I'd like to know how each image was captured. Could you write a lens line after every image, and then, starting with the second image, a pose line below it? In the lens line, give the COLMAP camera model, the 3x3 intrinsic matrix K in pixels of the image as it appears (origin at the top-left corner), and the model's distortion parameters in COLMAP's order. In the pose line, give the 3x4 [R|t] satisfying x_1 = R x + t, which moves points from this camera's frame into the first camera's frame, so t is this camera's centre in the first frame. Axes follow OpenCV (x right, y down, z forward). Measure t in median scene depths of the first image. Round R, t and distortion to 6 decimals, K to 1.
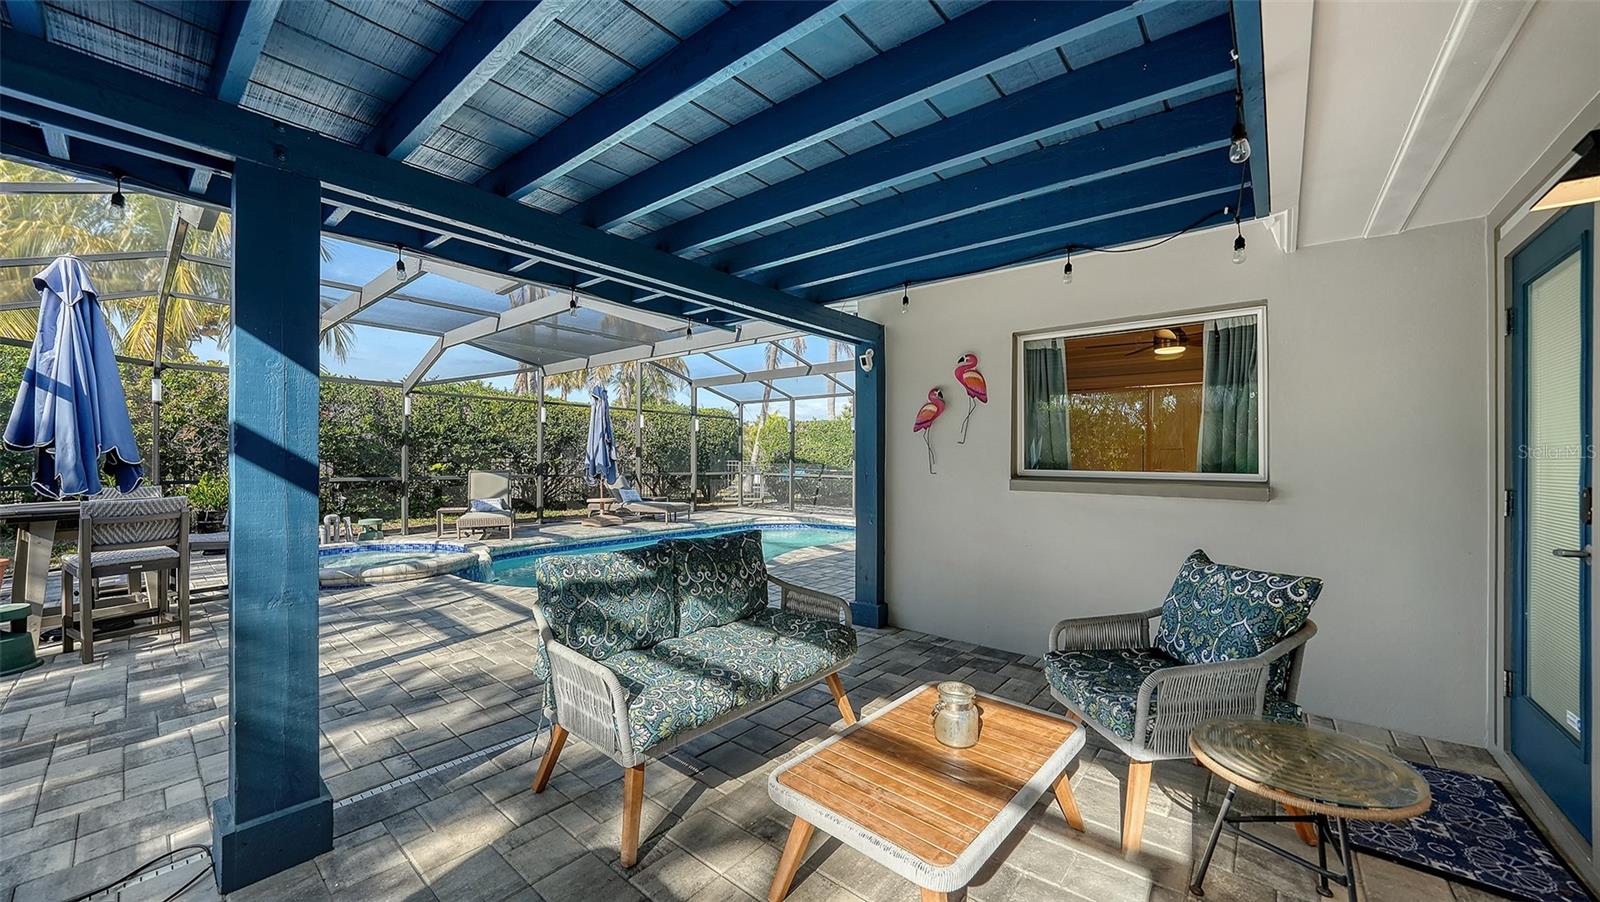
lens RADIAL K [[587.5, 0, 802.1], [0, 587.5, 453.0], [0, 0, 1]] dist [-0.001145, -0.000082]
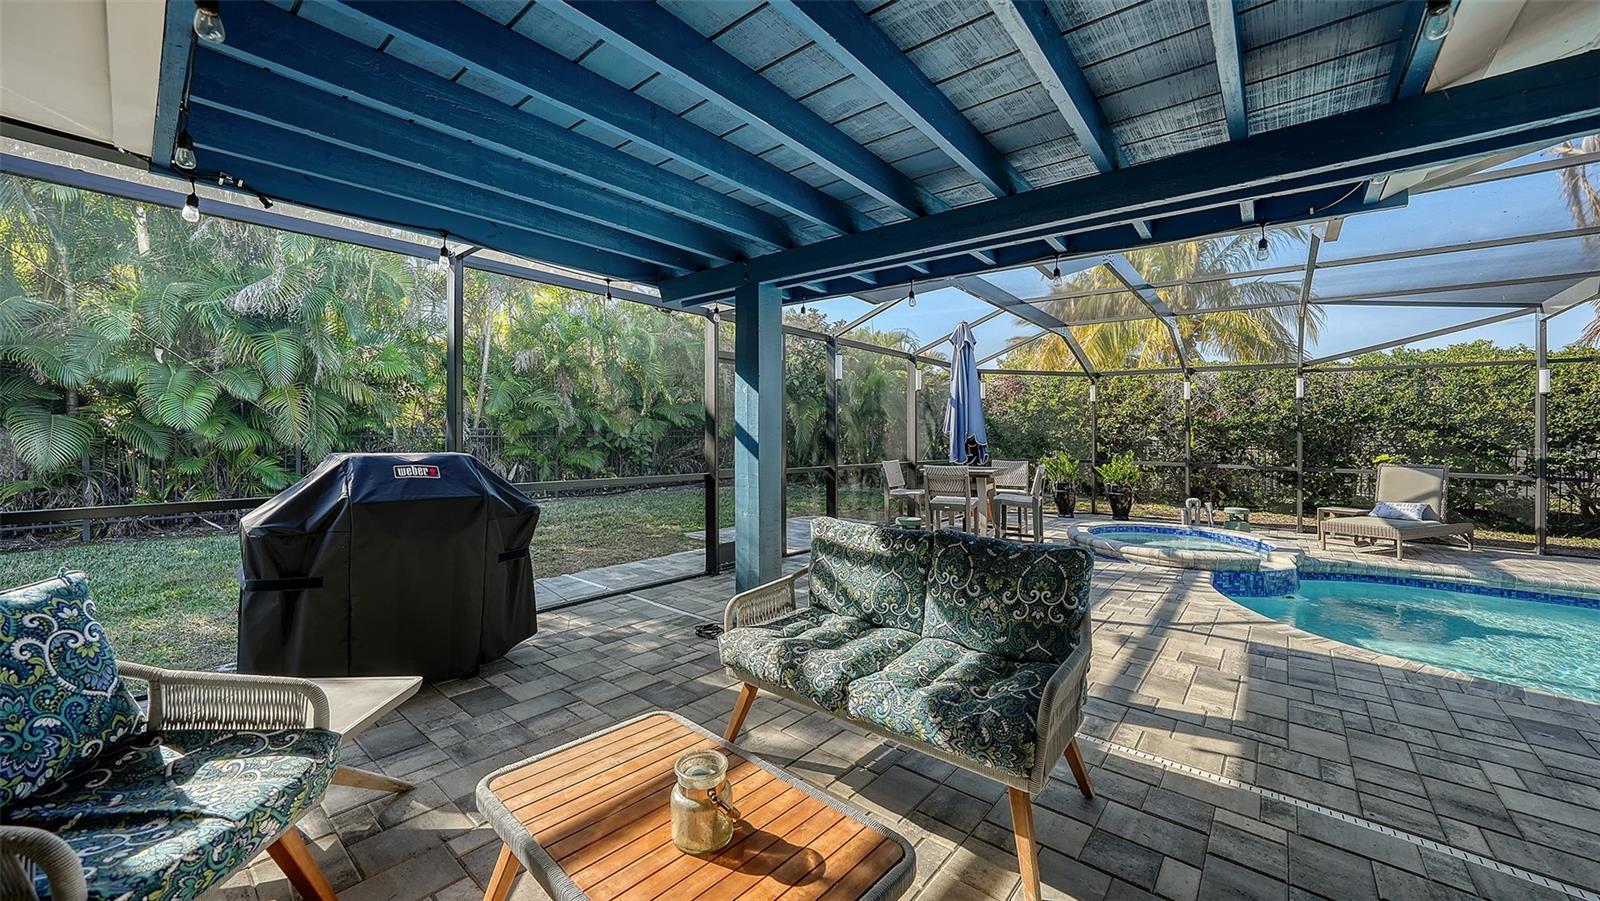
lens RADIAL K [[587.5, 0, 802.1], [0, 587.5, 452.5], [0, 0, 1]] dist [-0.001145, -0.000082]
pose [[0.016665, 0.022423, -0.999610, 0.195485], [-0.006200, 0.999732, 0.022322, 0.002357], [0.999842, 0.005826, 0.016799, 0.223295]]
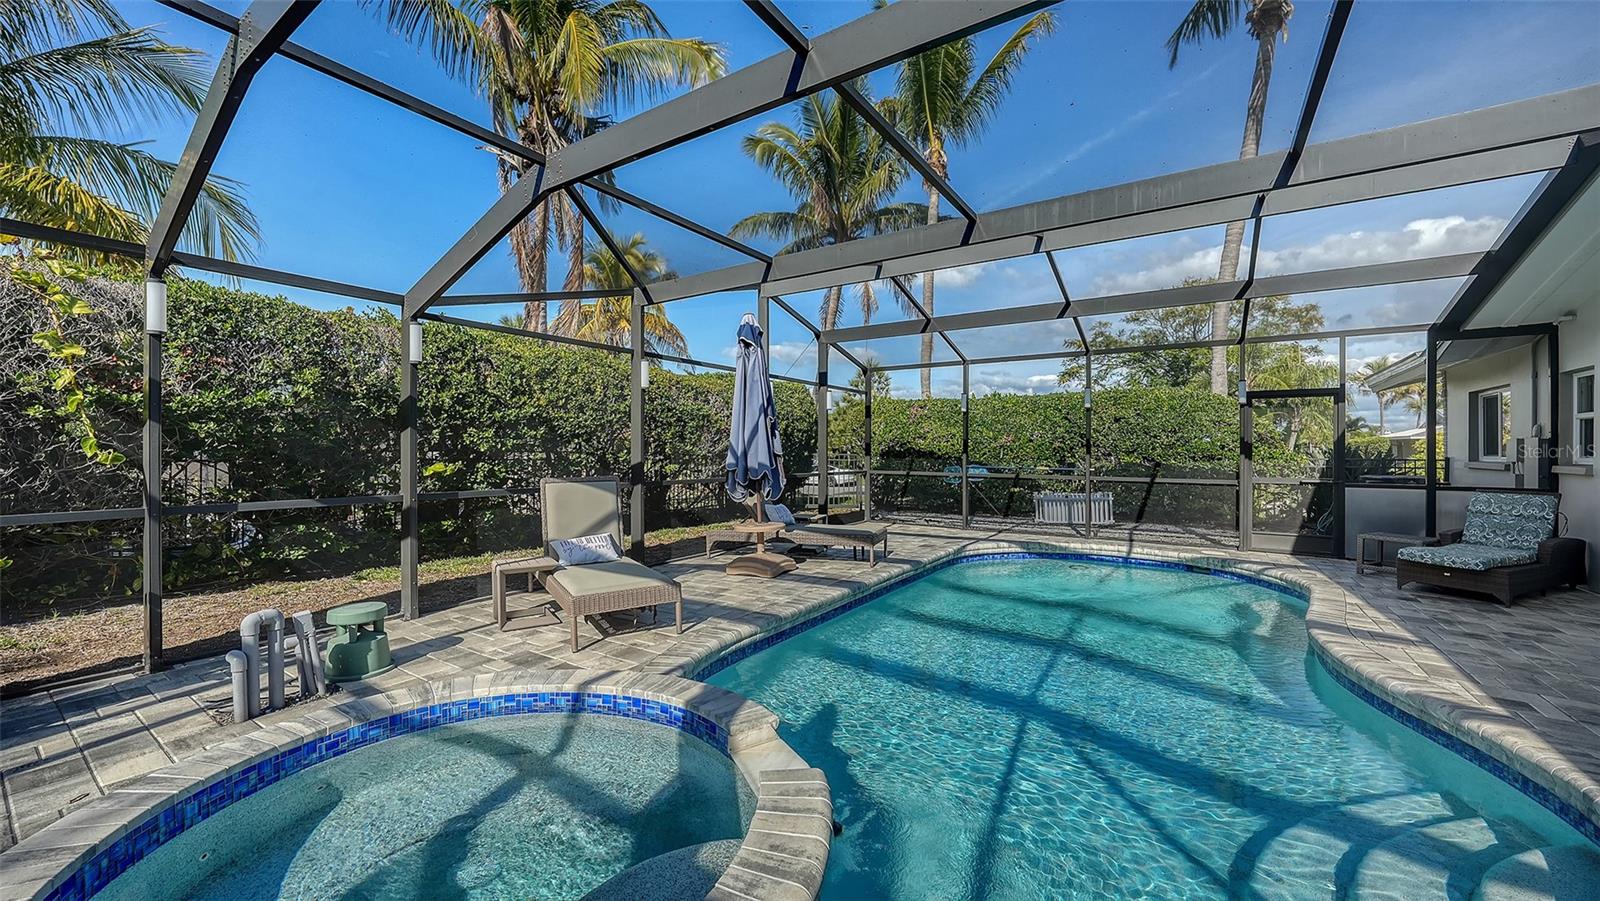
lens RADIAL K [[602.5, 0, 800.0], [0, 602.5, 450.5], [0, 0, 1]] dist [0.000241, -0.007305]
pose [[0.993565, -0.003596, 0.113208, -0.403811], [0.002015, 0.999899, 0.014078, -0.001395], [-0.113247, -0.013759, 0.993472, 0.467685]]
